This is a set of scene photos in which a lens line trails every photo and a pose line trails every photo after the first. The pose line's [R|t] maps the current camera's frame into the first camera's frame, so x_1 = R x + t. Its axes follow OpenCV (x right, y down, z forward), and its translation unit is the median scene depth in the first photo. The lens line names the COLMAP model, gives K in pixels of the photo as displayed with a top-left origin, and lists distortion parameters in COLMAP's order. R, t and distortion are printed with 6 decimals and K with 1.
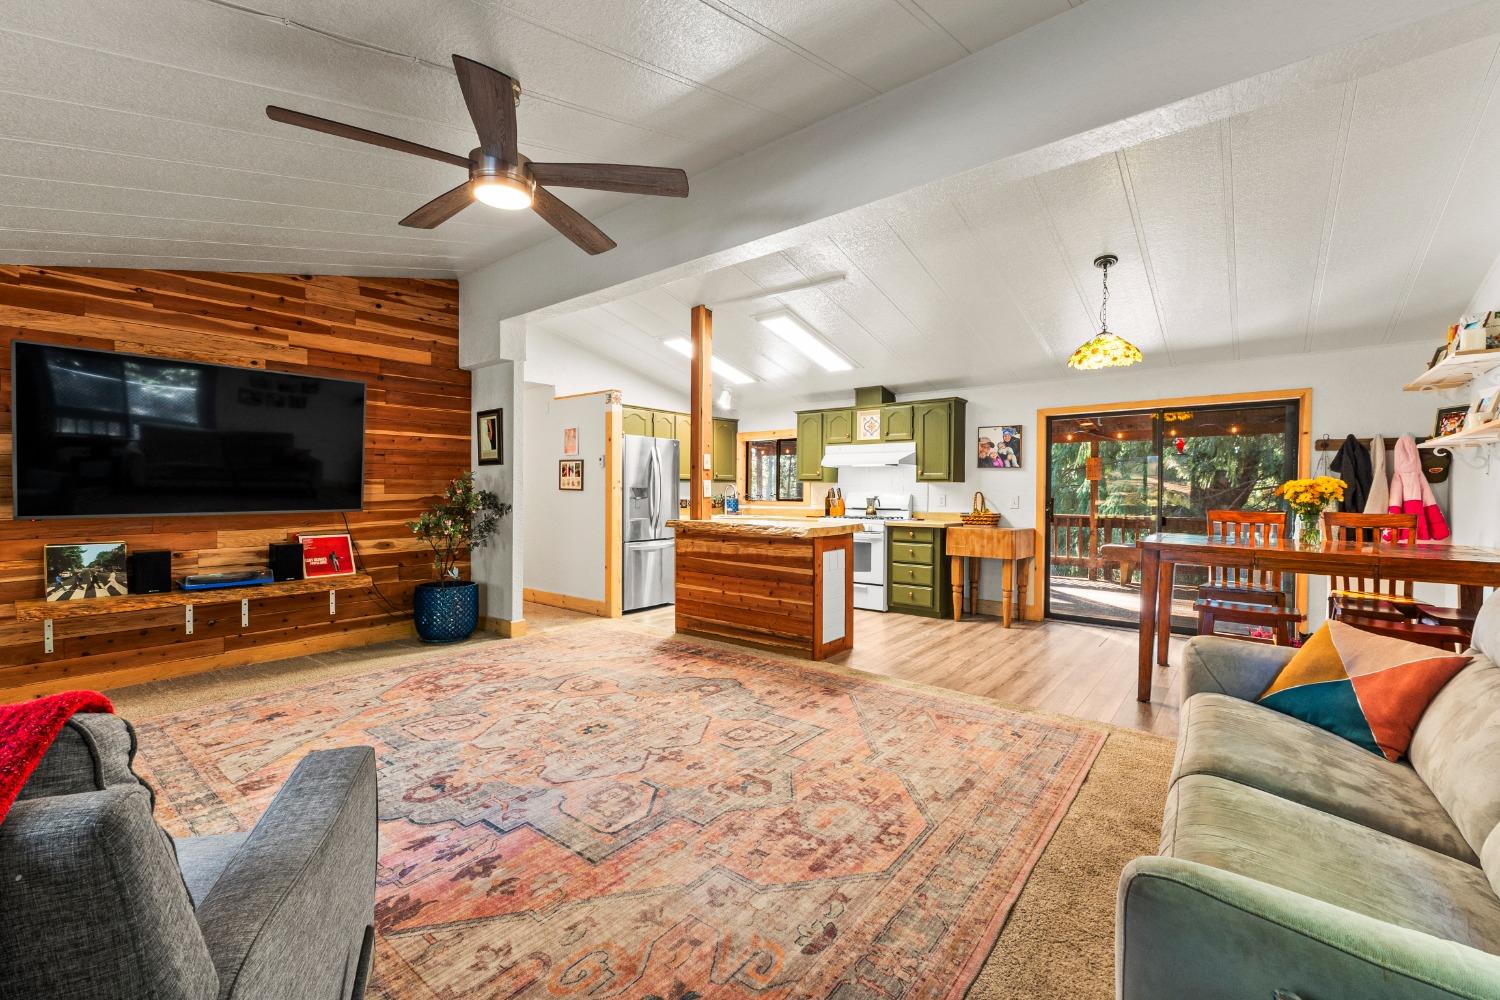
lens RADIAL K [[625.0, 0, 741.6], [0, 625.0, 494.4], [0, 0, 1]] dist [0.005174, -0.000577]
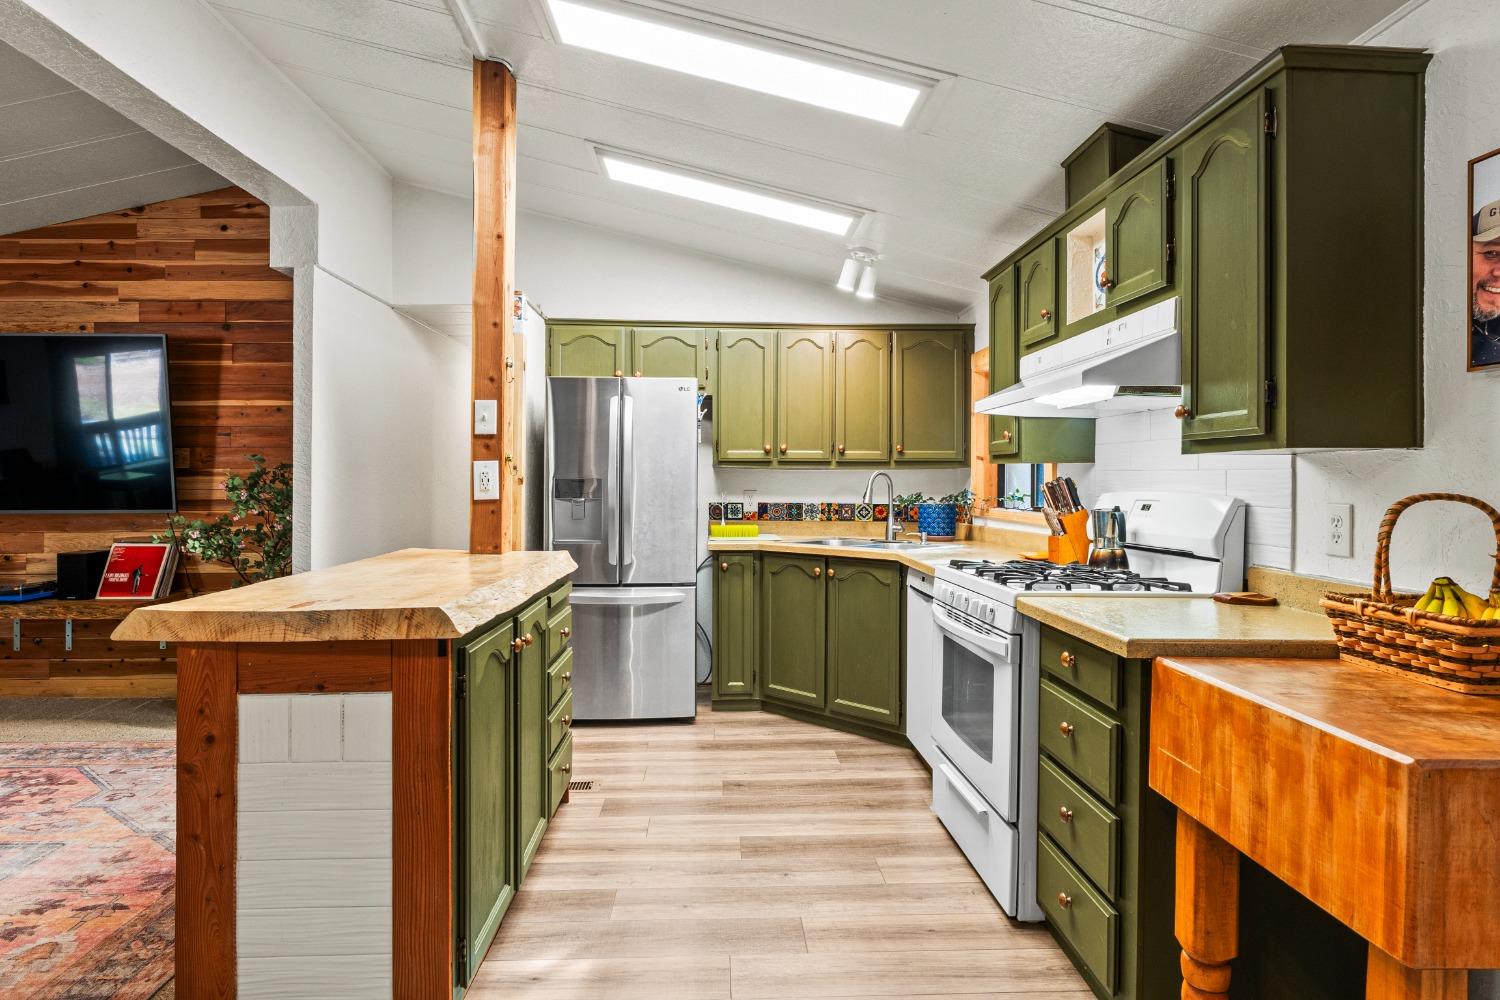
lens RADIAL K [[813.4, 0, 749.4], [0, 813.4, 479.5], [0, 0, 1]] dist [-0.004045, -0.000704]
pose [[0.669113, -0.003687, -0.743151, 0.428442], [-0.004933, 0.999944, -0.009404, -0.005134], [0.743144, 0.009958, 0.669057, 0.687110]]
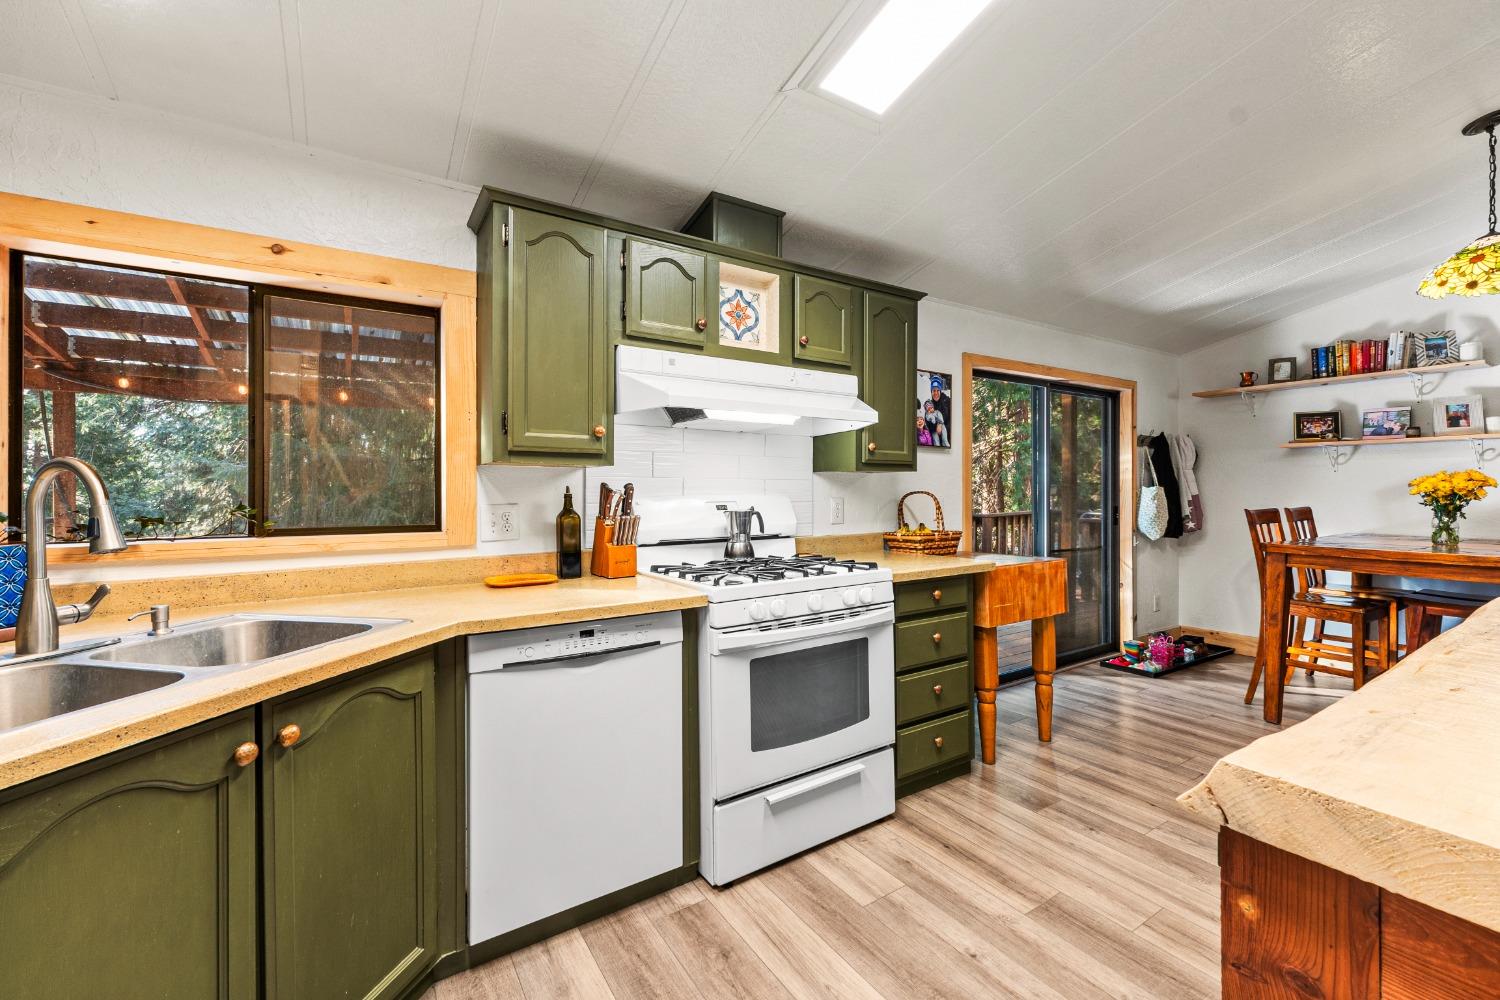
lens RADIAL K [[625.0, 0, 751.6], [0, 625.0, 491.0], [0, 0, 1]] dist [0.005174, -0.000577]
pose [[0.299942, -0.007222, 0.953930, -0.157653], [0.011666, 0.999924, 0.003902, -0.007885], [-0.953886, 0.009958, 0.300004, 0.992779]]
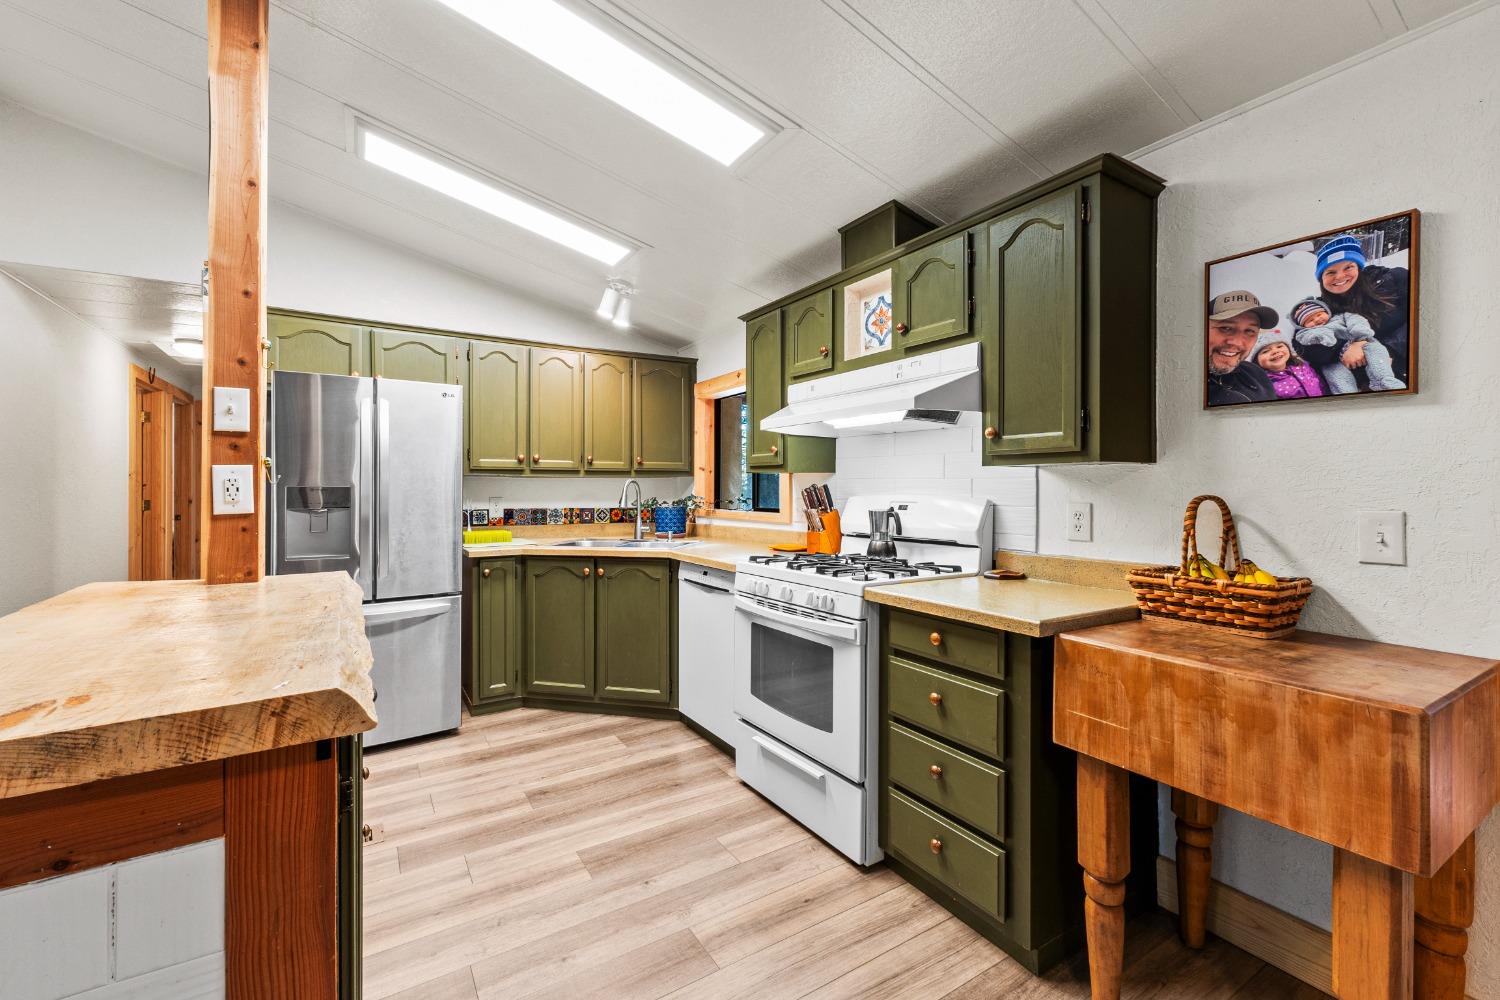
lens RADIAL K [[625.0, 0, 747.0], [0, 625.0, 485.9], [0, 0, 1]] dist [0.005174, -0.000577]
pose [[0.948279, -0.006910, -0.317362, 0.280962], [0.003824, 0.999939, -0.010345, -0.006197], [0.317415, 0.008597, 0.948248, 0.692268]]
